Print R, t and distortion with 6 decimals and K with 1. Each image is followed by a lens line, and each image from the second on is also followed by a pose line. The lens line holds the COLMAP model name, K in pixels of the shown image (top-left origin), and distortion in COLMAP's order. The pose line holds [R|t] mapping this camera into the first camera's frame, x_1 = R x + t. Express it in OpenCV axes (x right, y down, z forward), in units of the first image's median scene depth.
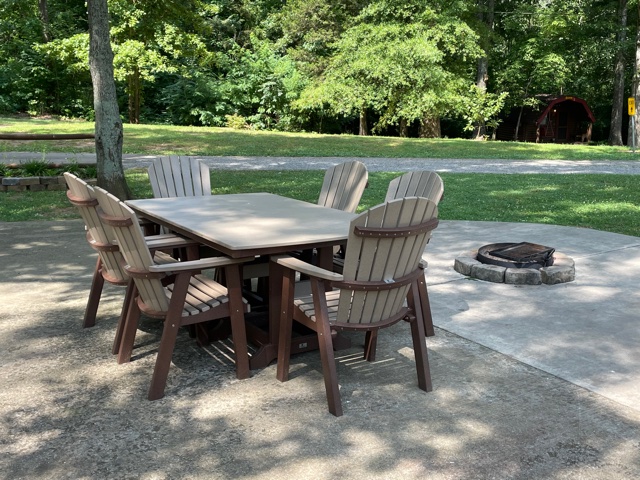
lens RADIAL K [[713.6, 0, 316.6], [0, 713.6, 227.8], [0, 0, 1]] dist [0.097801, -0.030262]
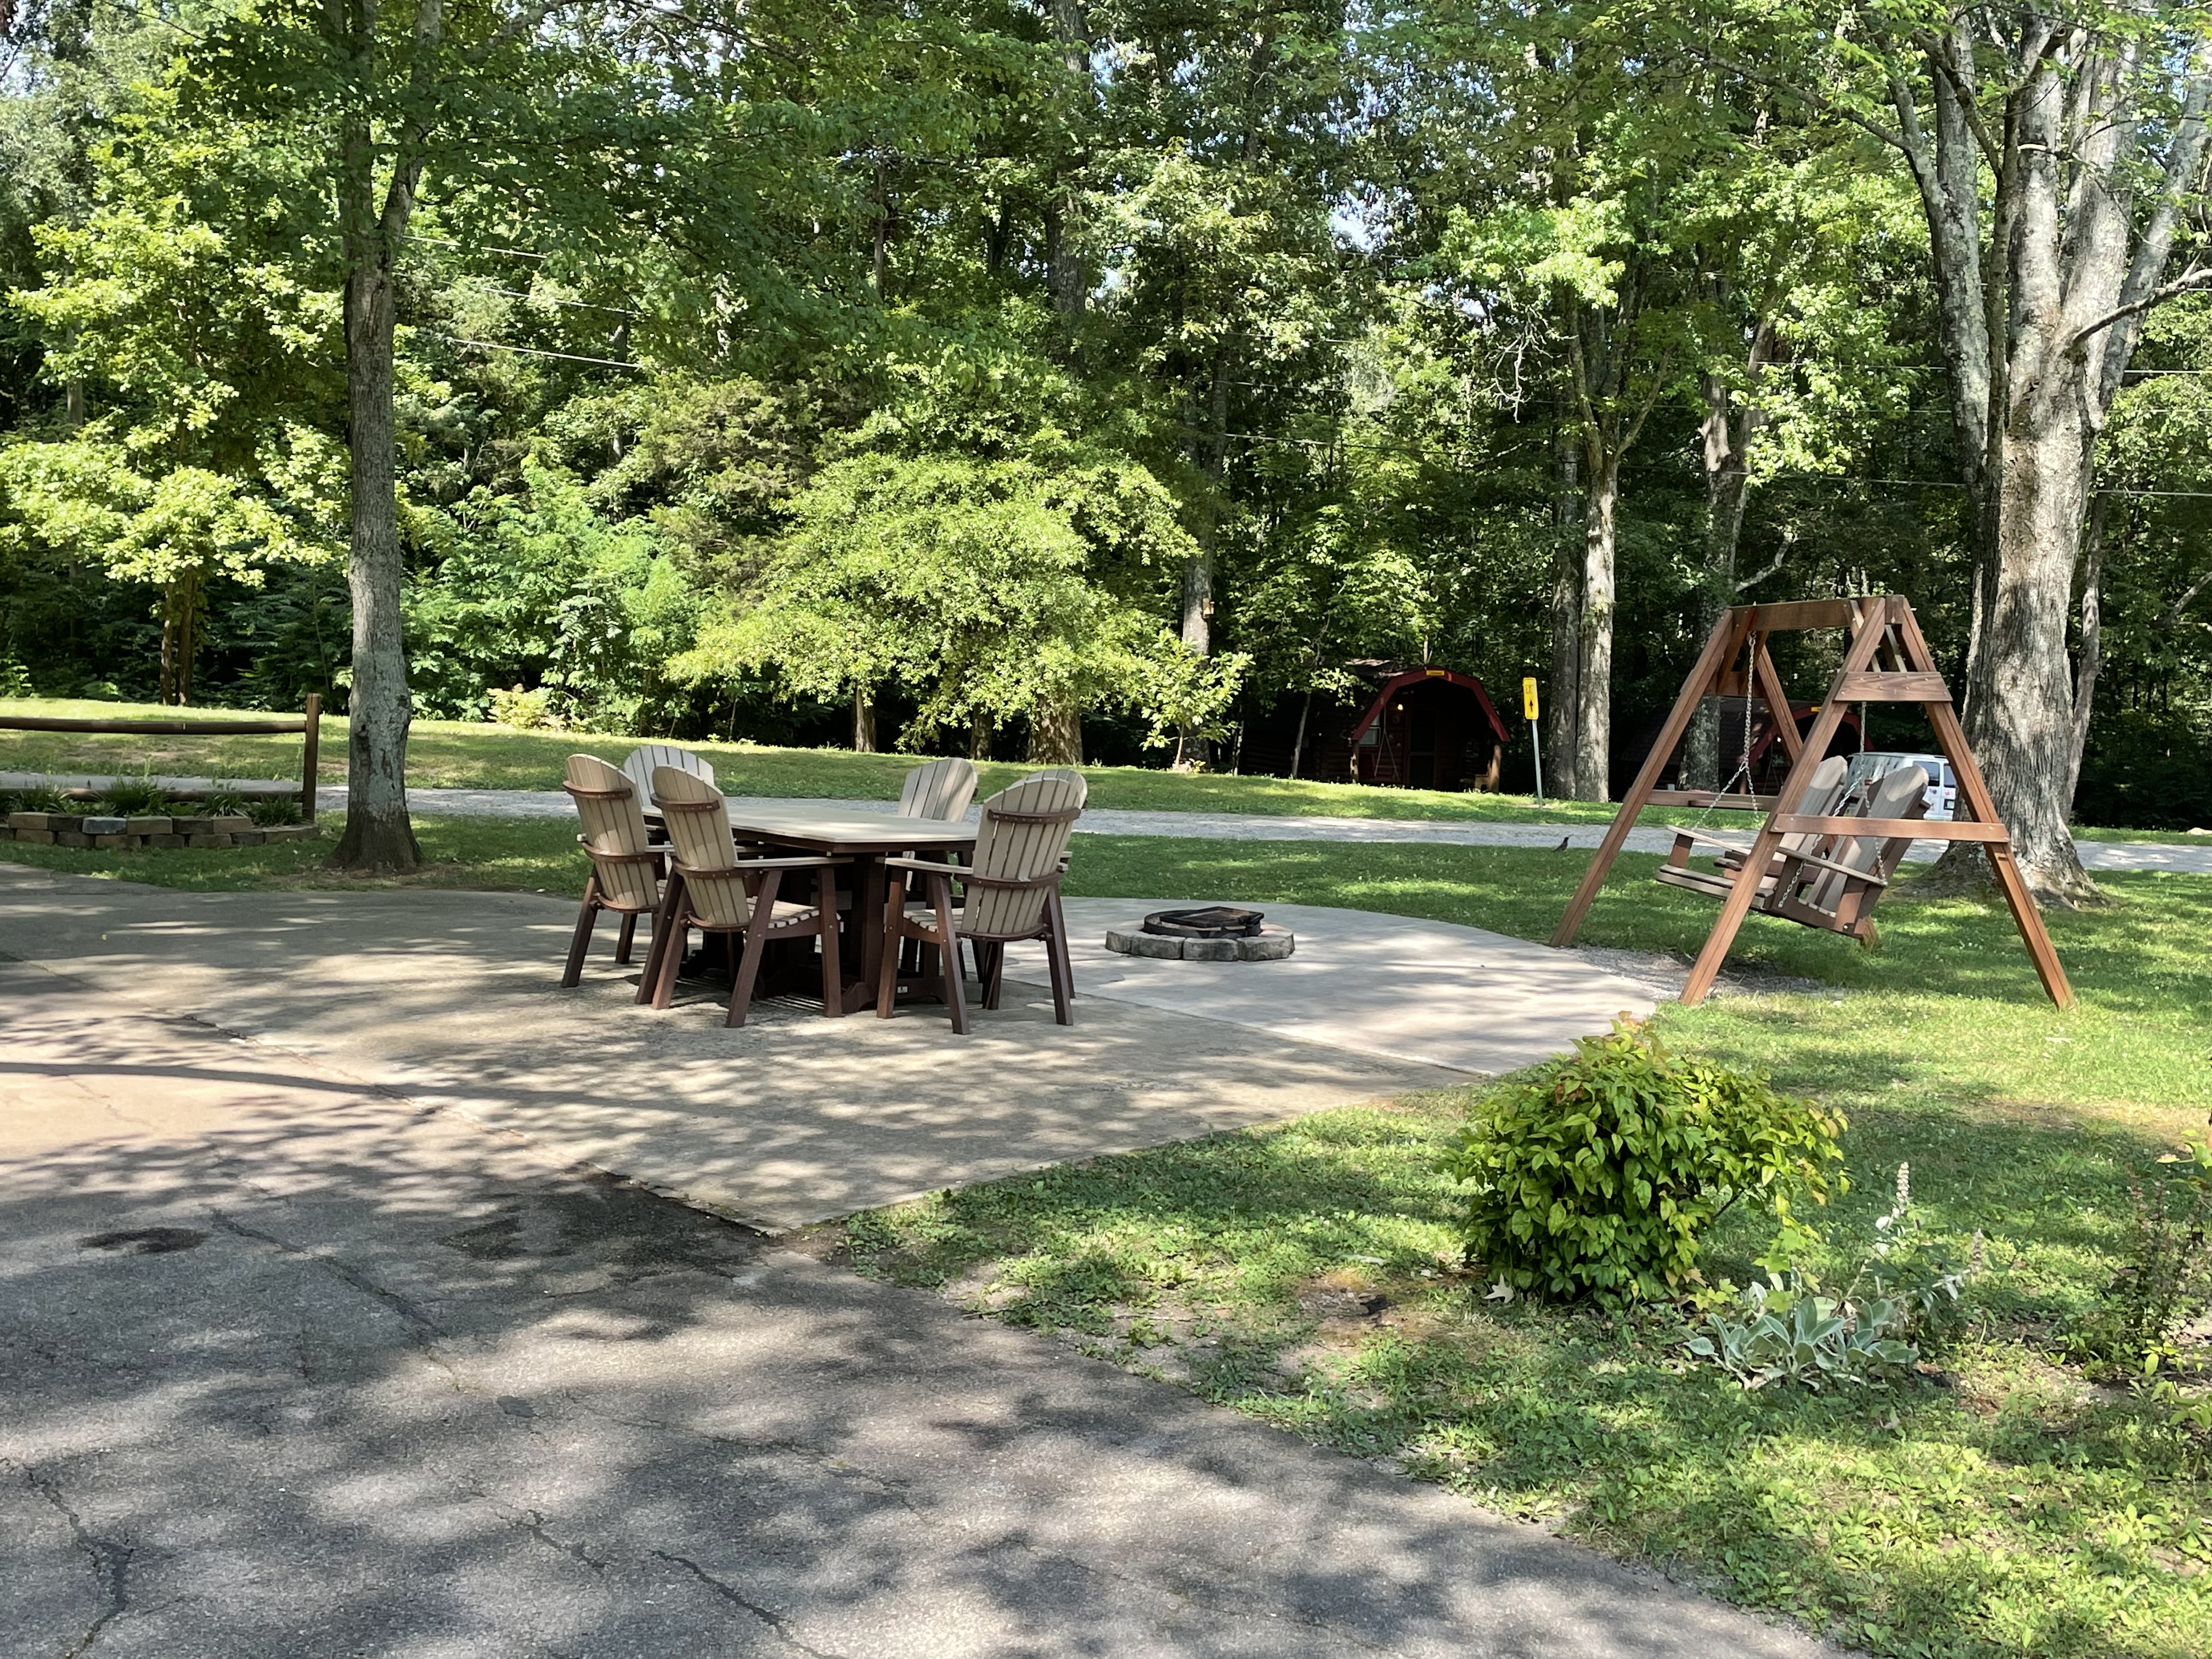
lens RADIAL K [[2466.3, 0, 1094.2], [0, 2466.3, 787.3], [0, 0, 1]] dist [0.097801, -0.030262]
pose [[0.984528, 0.020545, 0.174021, -0.039244], [0.001051, 0.992392, -0.123113, 0.039283], [-0.175227, 0.121392, 0.977016, -0.226559]]
